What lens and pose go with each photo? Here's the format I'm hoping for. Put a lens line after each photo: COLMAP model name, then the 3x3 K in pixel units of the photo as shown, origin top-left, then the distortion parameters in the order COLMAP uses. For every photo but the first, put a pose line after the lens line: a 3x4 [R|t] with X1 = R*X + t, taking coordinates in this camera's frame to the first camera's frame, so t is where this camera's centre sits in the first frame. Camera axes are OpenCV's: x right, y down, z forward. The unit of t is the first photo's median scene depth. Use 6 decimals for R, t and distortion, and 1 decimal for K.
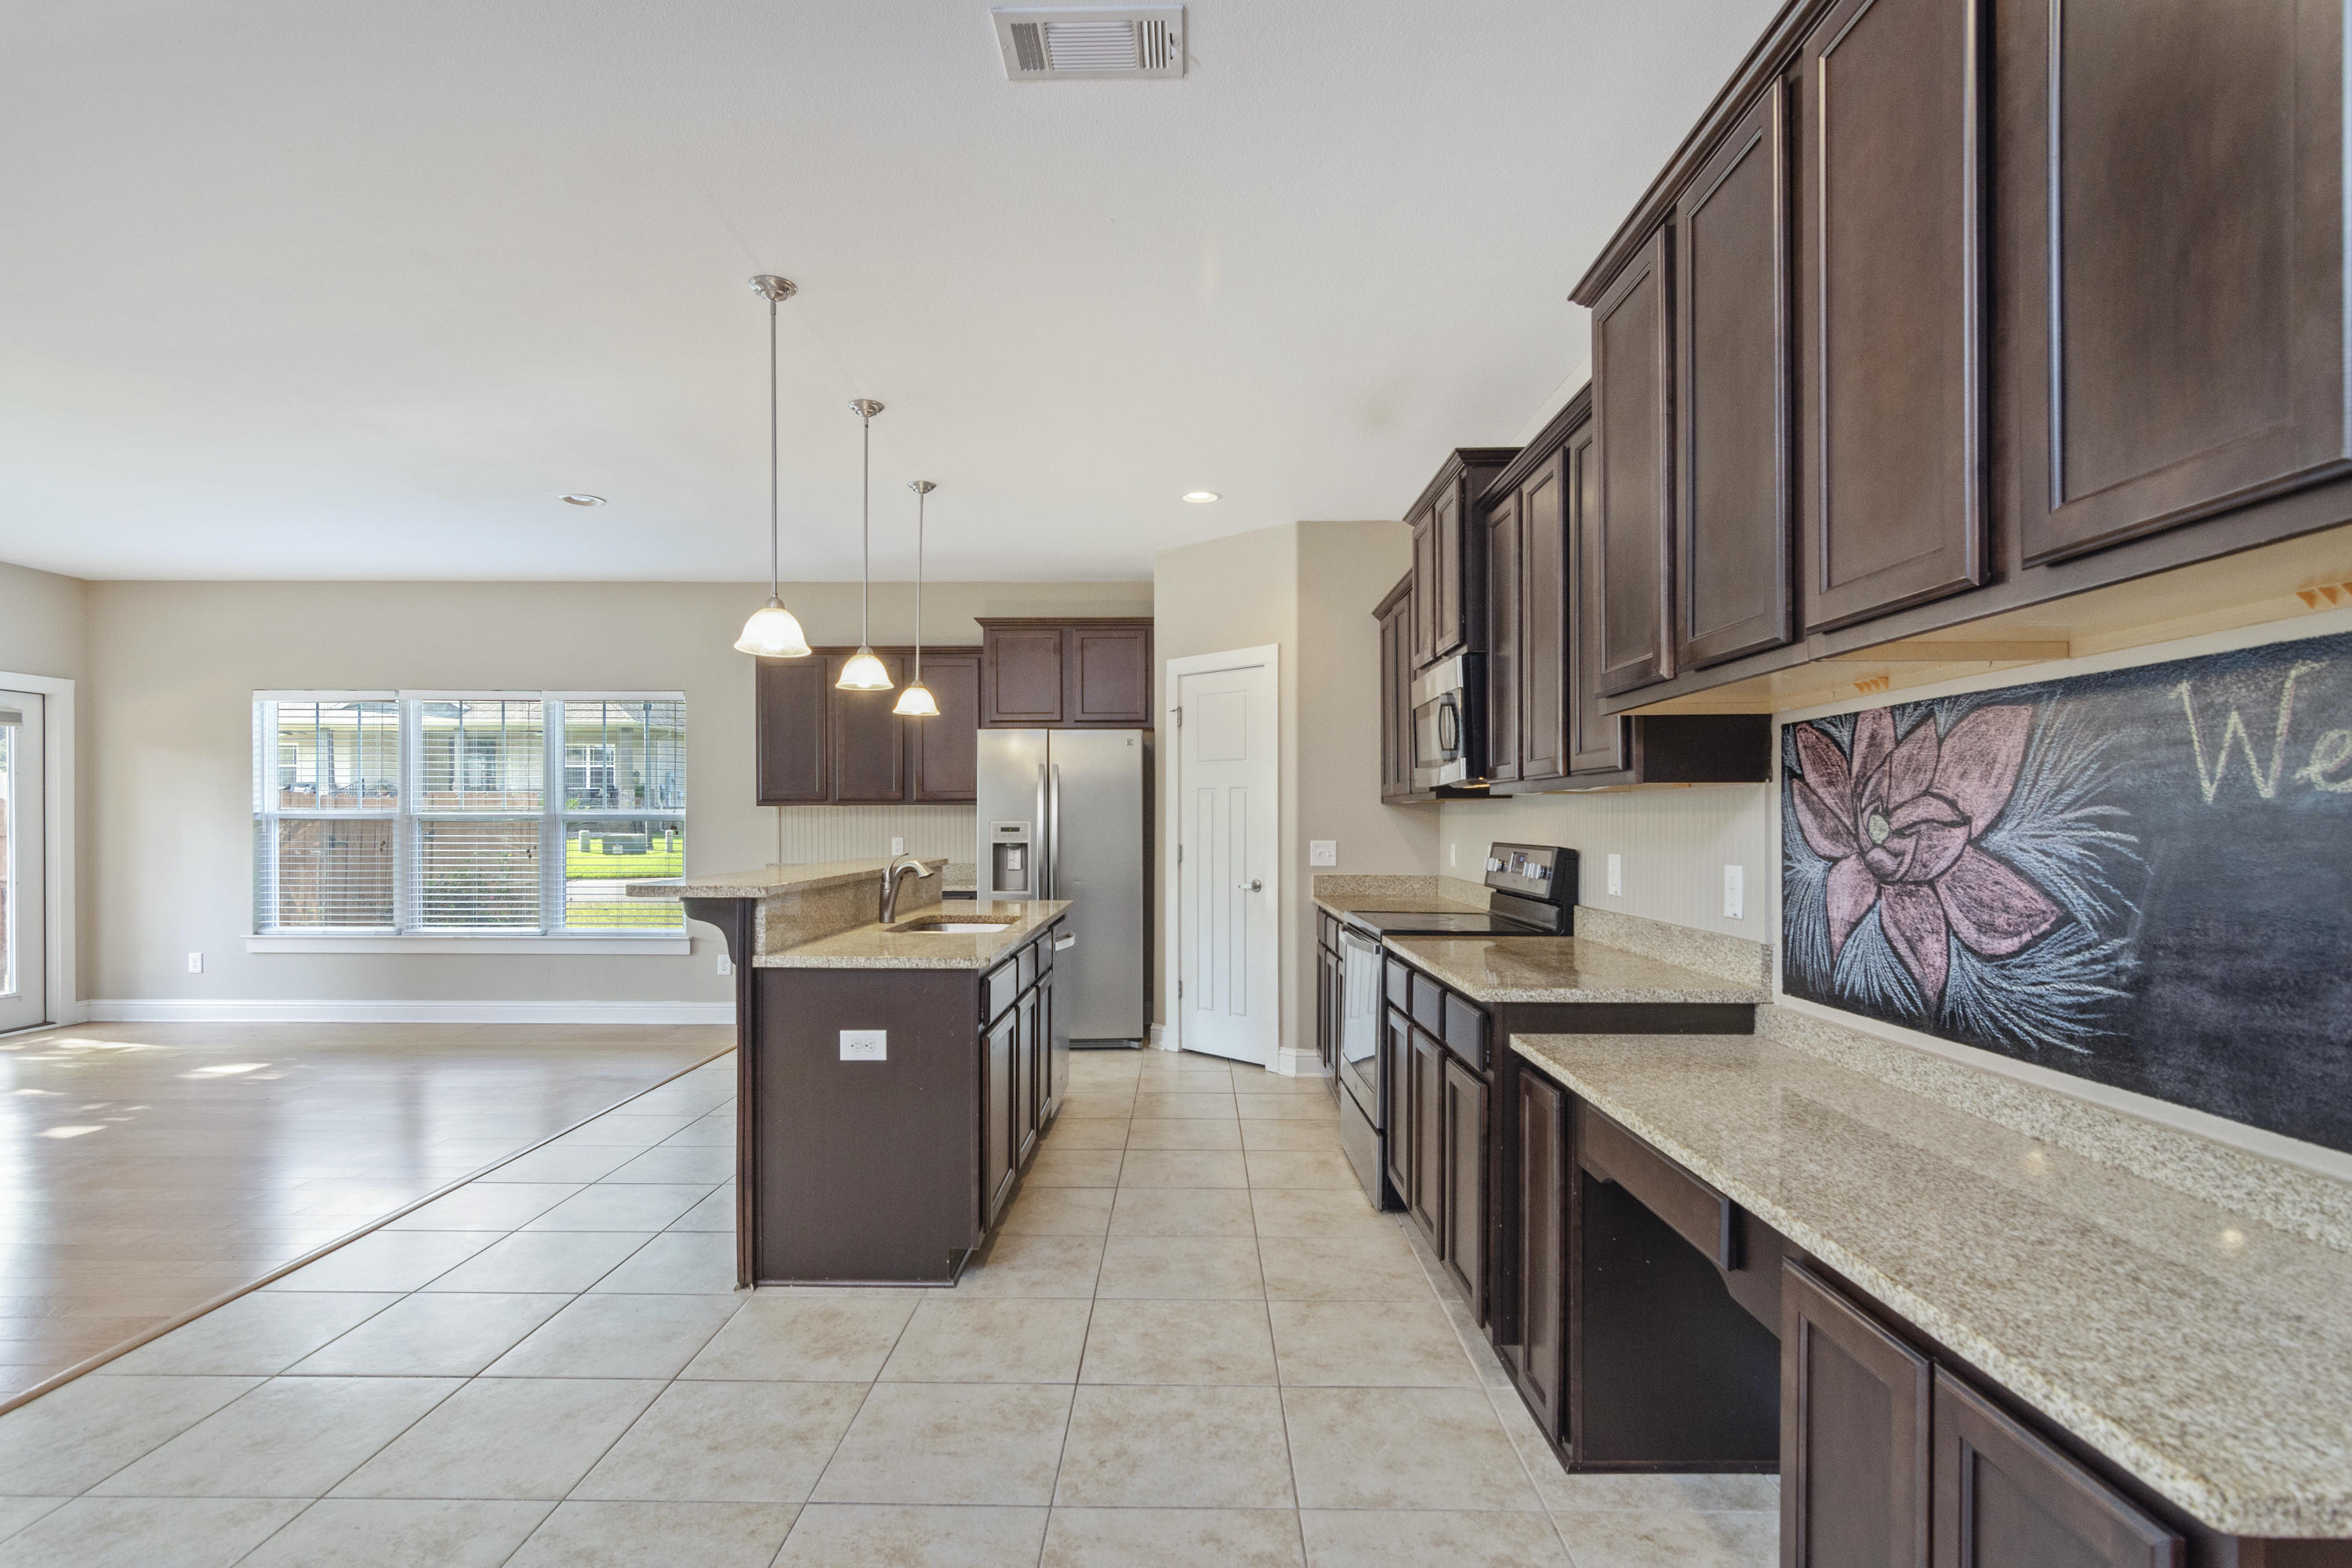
lens RADIAL K [[1133.2, 0, 1174.1], [0, 1133.2, 824.8], [0, 0, 1]] dist [-0.000567, 0.000878]
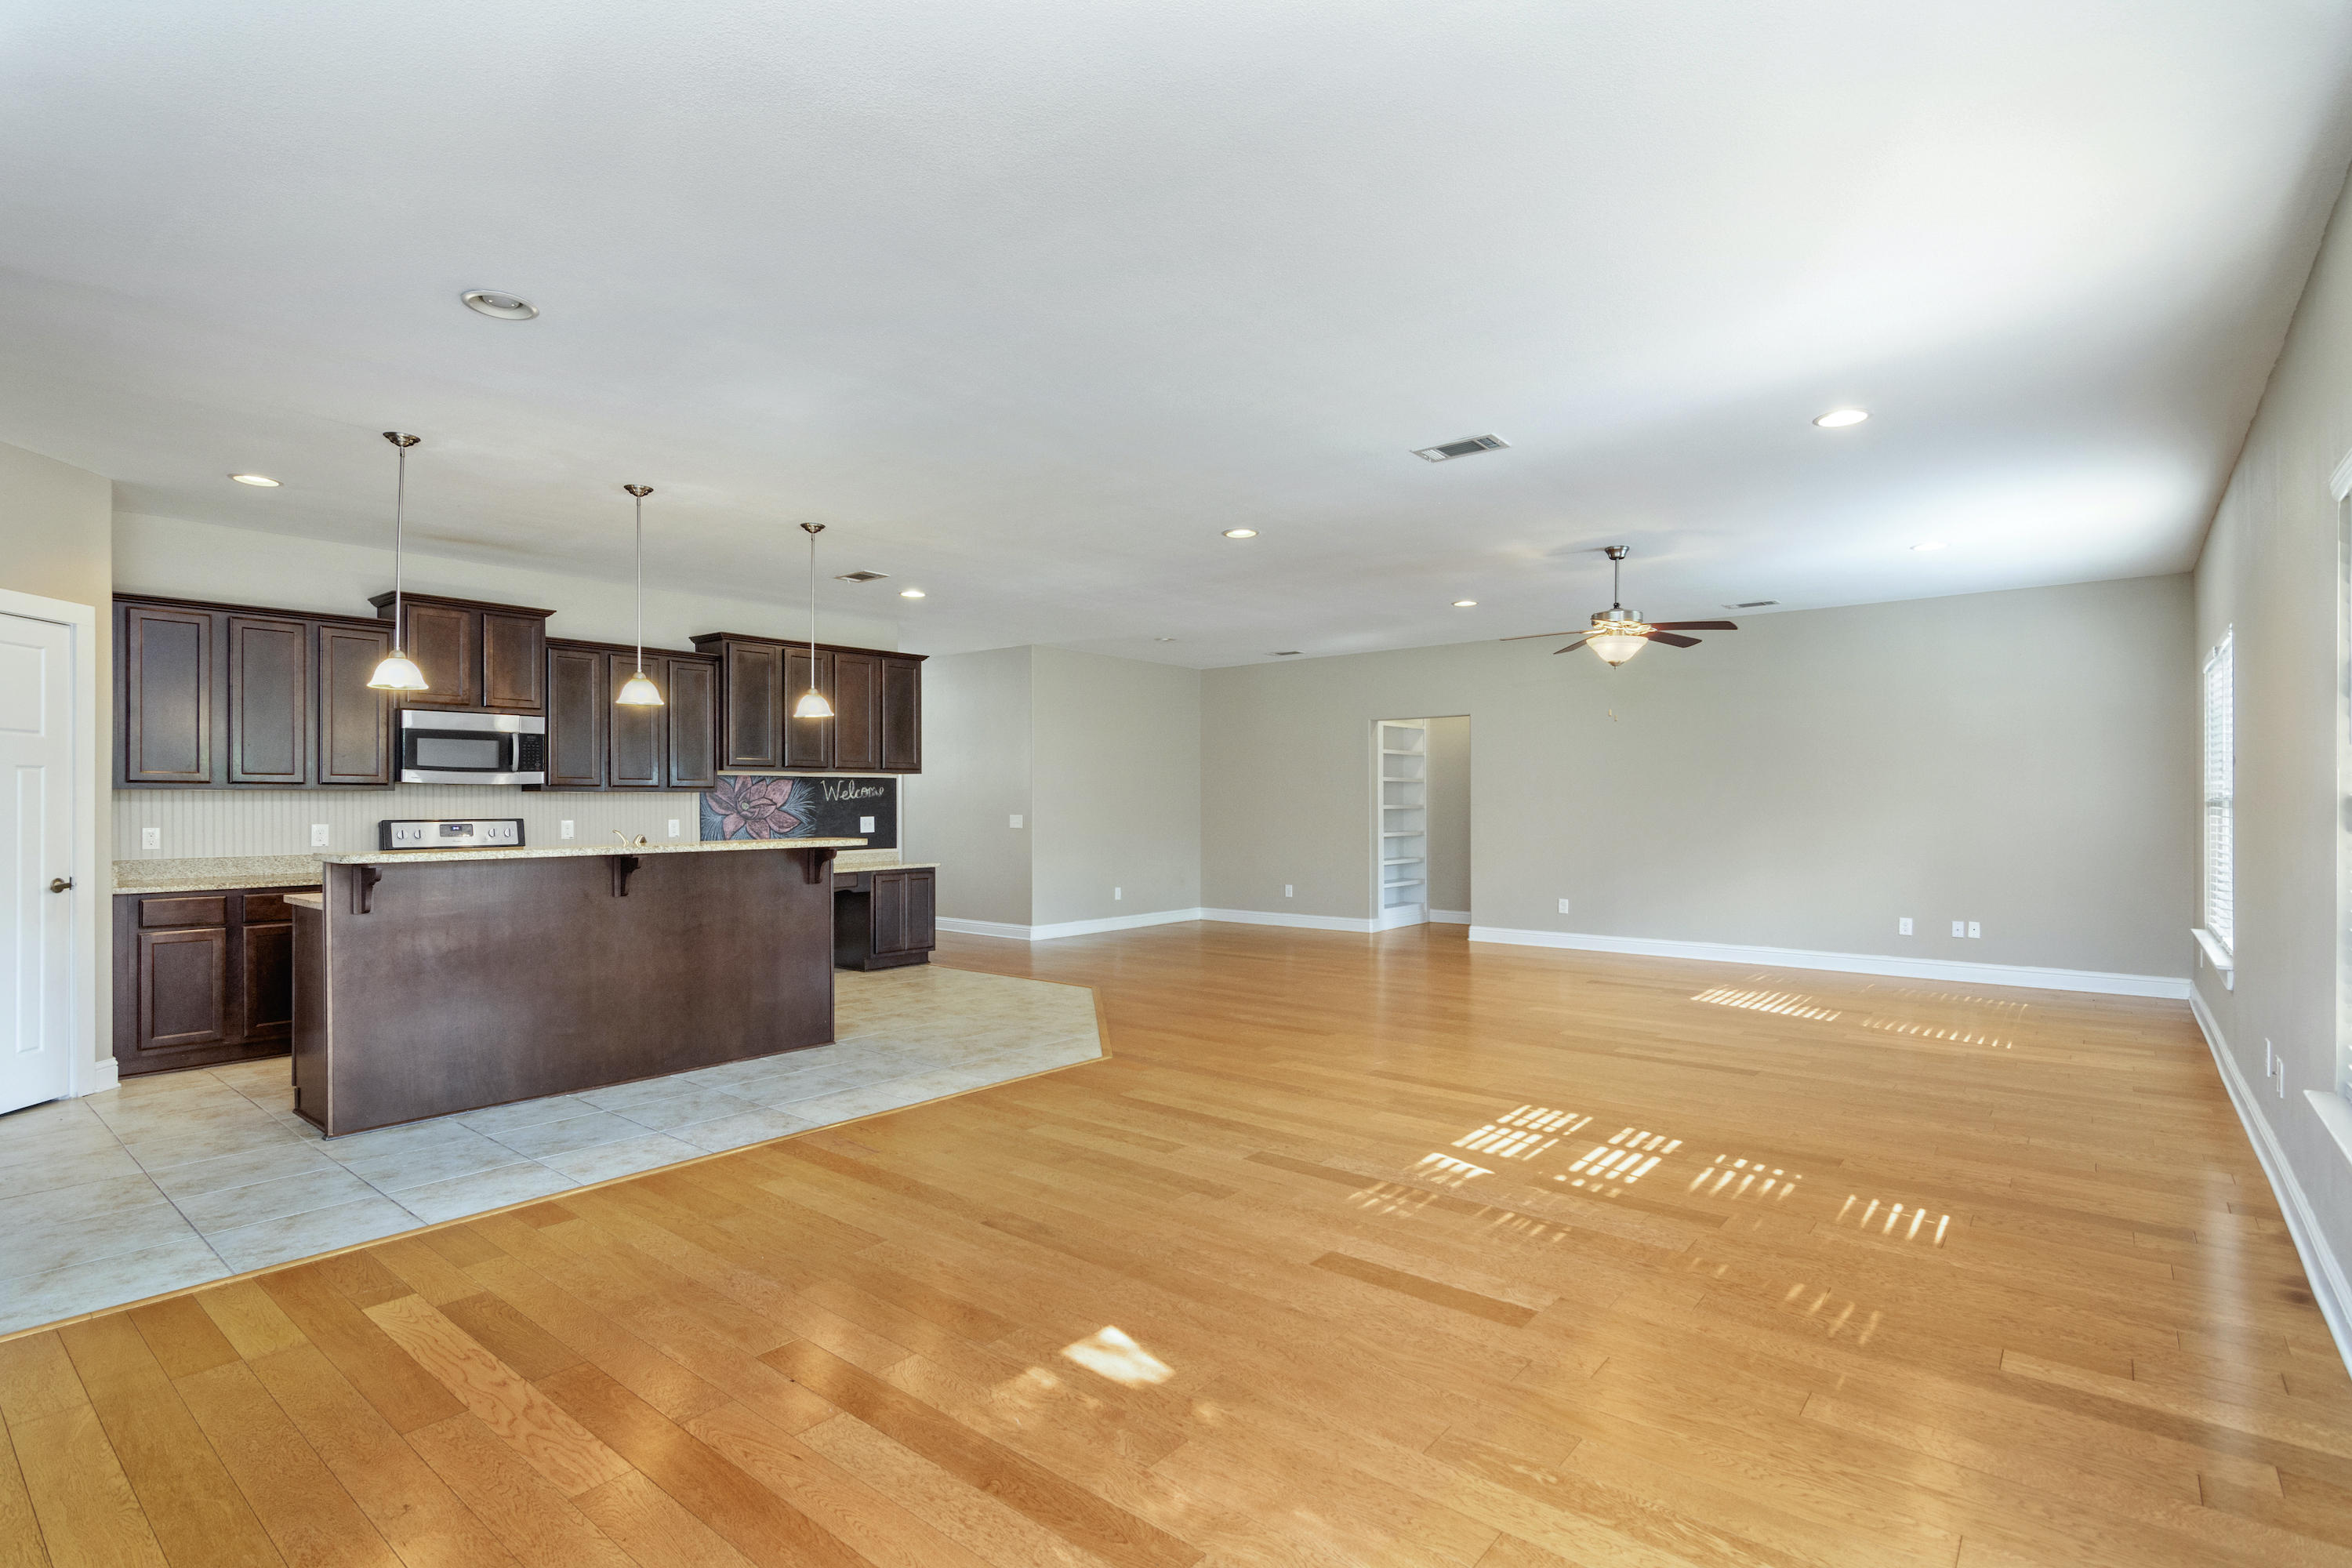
lens RADIAL K [[1133.2, 0, 1173.2], [0, 1133.2, 801.7], [0, 0, 1]] dist [-0.000567, 0.000878]
pose [[-0.774019, 0.003499, 0.633153, -1.140528], [0.006629, 0.999975, 0.002578, -0.004761], [-0.633128, 0.006193, -0.774023, 1.174613]]
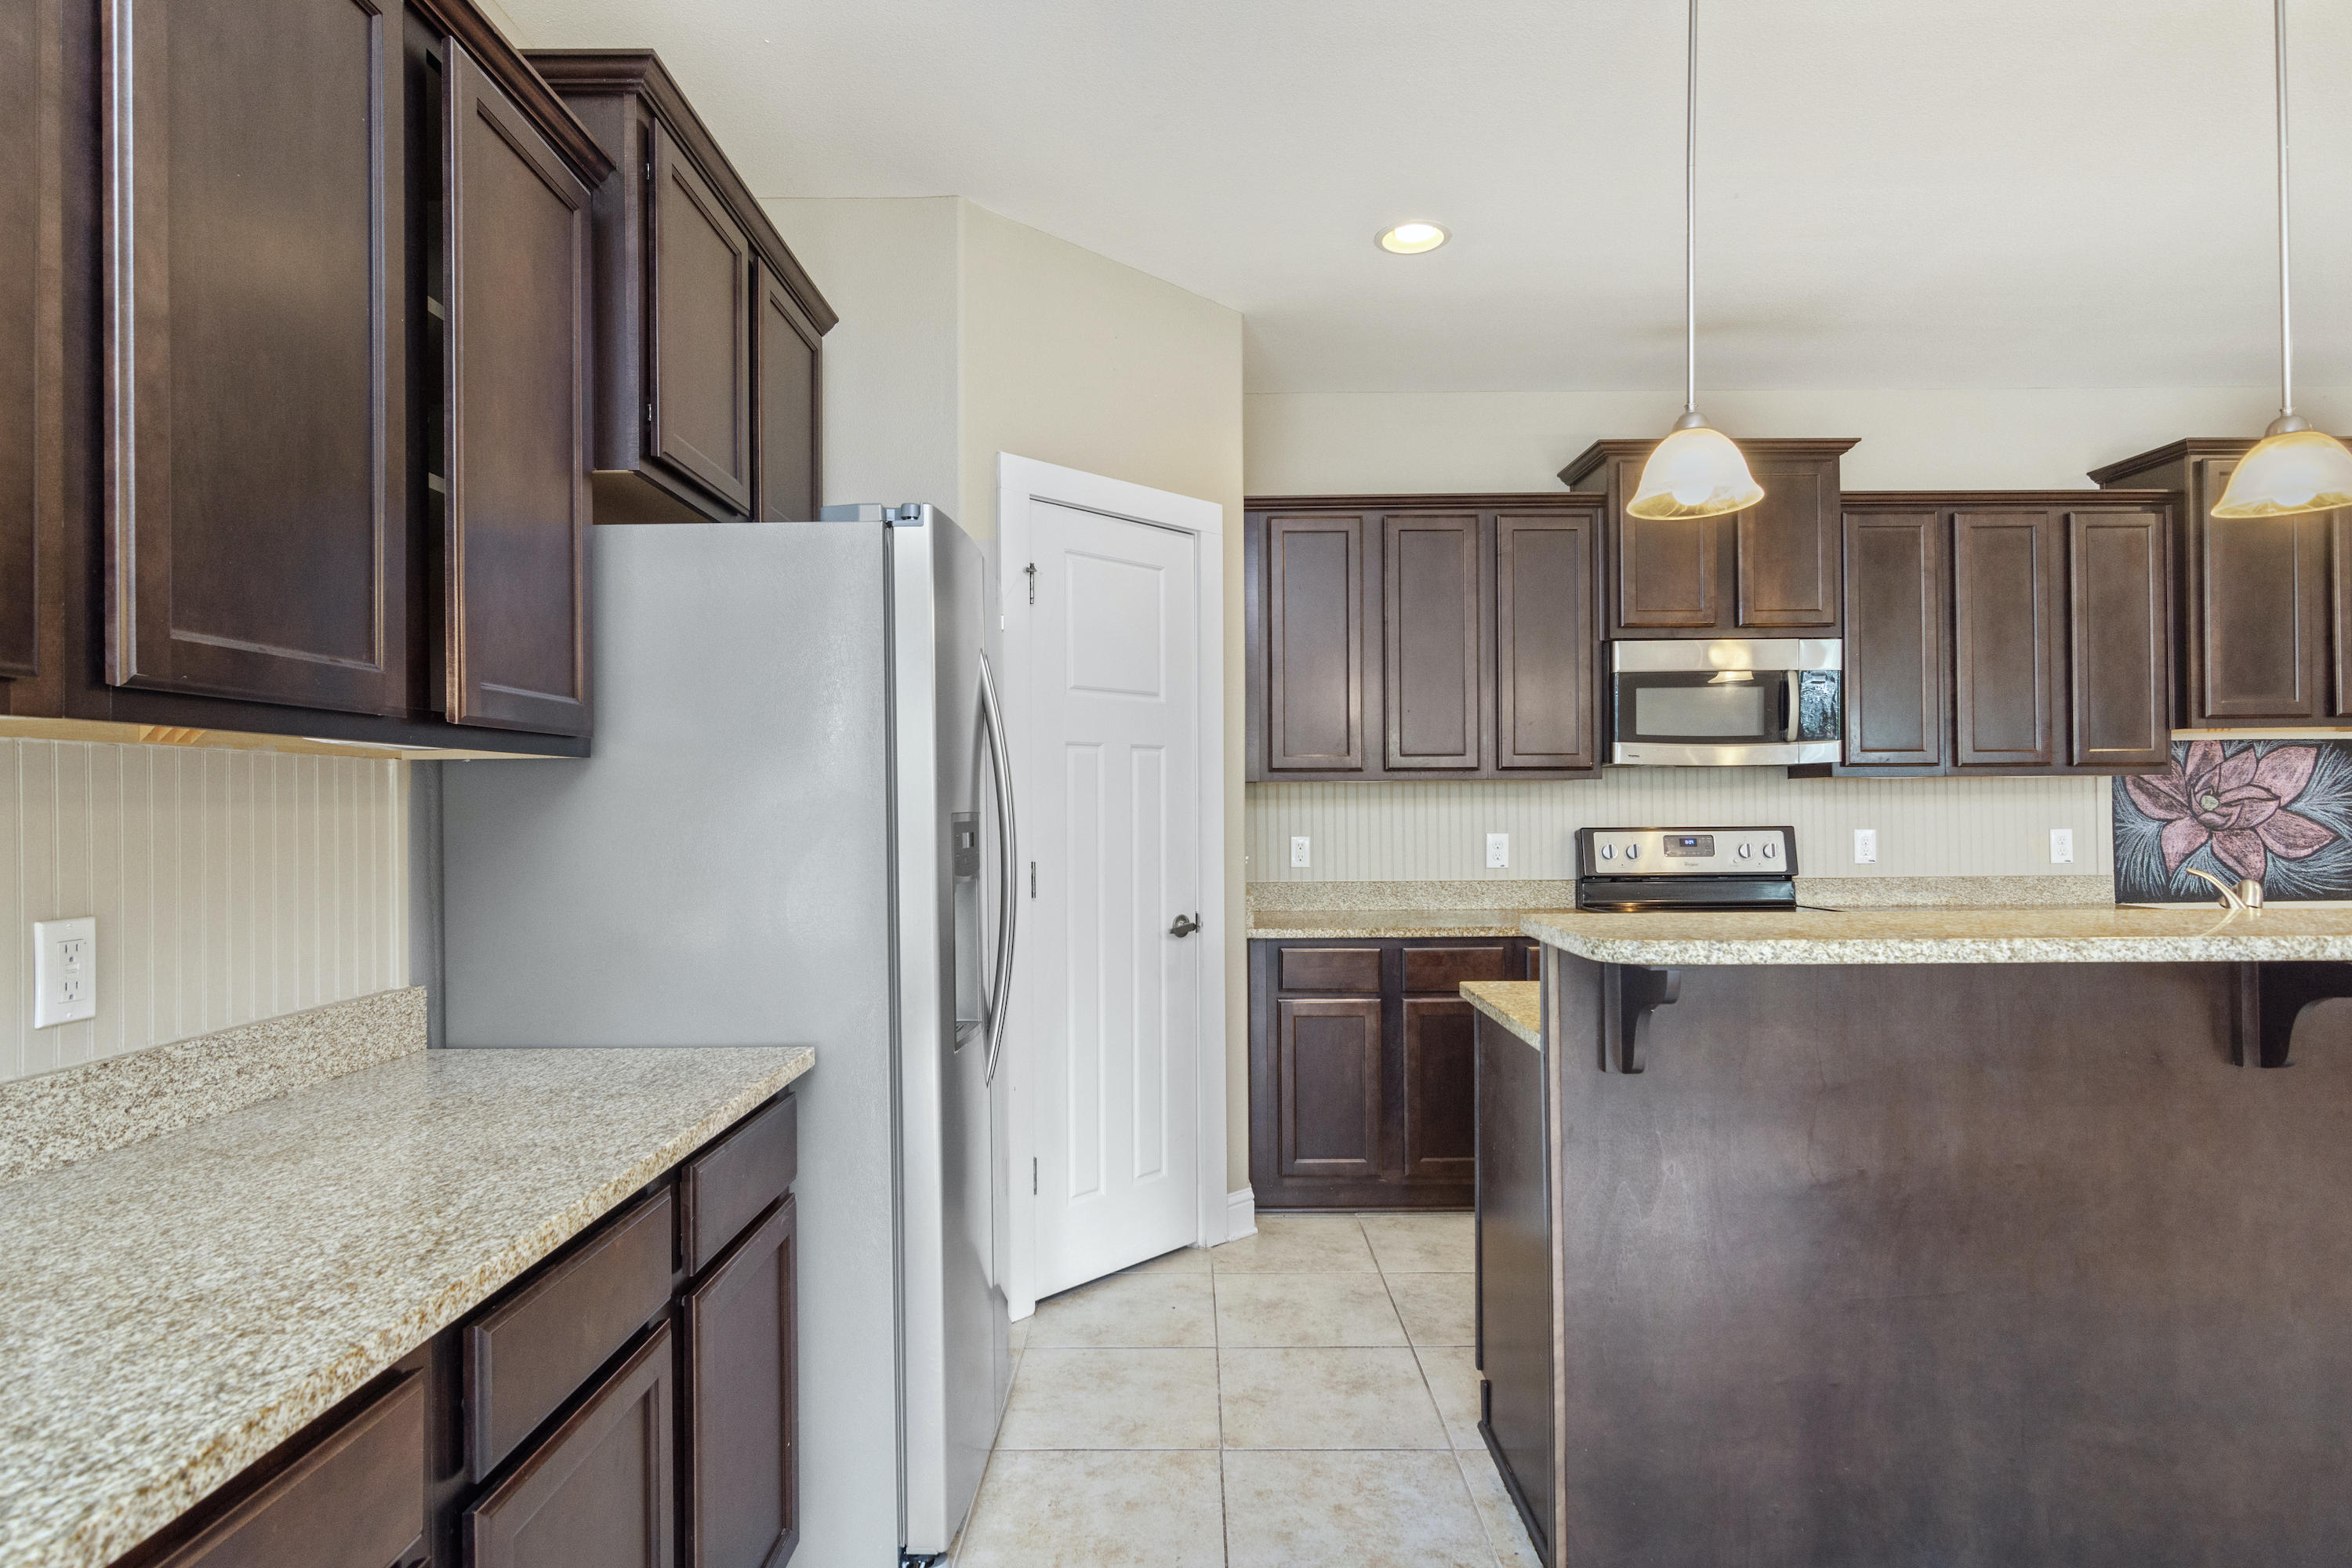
lens RADIAL K [[1179.3, 0, 1169.5], [0, 1179.3, 795.5], [0, 0, 1]] dist [-0.003966, -0.001437]
pose [[0.007097, 0.008233, 0.999941, -0.526197], [0.012773, 0.999884, -0.008323, -0.005565], [-0.999893, 0.012832, 0.006991, 1.044104]]
